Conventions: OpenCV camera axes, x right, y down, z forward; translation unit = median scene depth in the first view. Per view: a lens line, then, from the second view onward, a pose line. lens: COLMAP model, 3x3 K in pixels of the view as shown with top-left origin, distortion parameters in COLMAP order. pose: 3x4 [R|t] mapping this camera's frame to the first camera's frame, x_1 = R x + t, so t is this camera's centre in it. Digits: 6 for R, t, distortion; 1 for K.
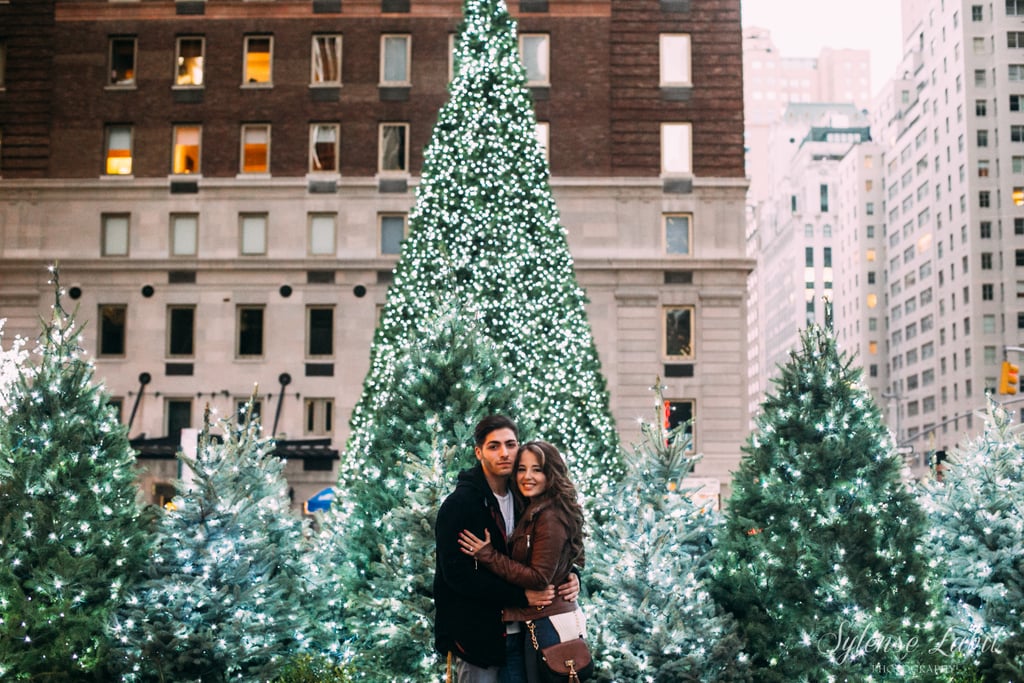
lens RADIAL K [[1764.1, 0, 519.6], [0, 1764.1, 257.8], [0, 0, 1]] dist [-0.112827, 0.000000]
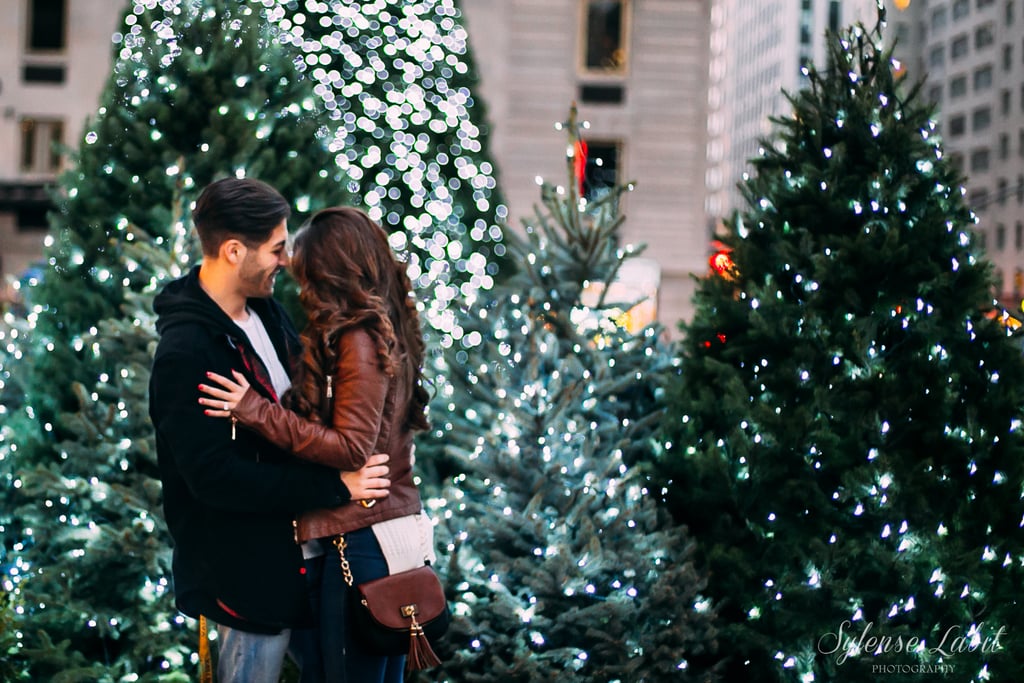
lens RADIAL K [[2719.9, 0, 394.8], [0, 2719.9, 326.3], [0, 0, 1]] dist [-0.119891, 0.000000]
pose [[0.999290, 0.033384, 0.017489, 0.008262], [-0.035648, 0.987861, 0.151196, 0.007771], [-0.012229, -0.151712, 0.988349, 0.131641]]
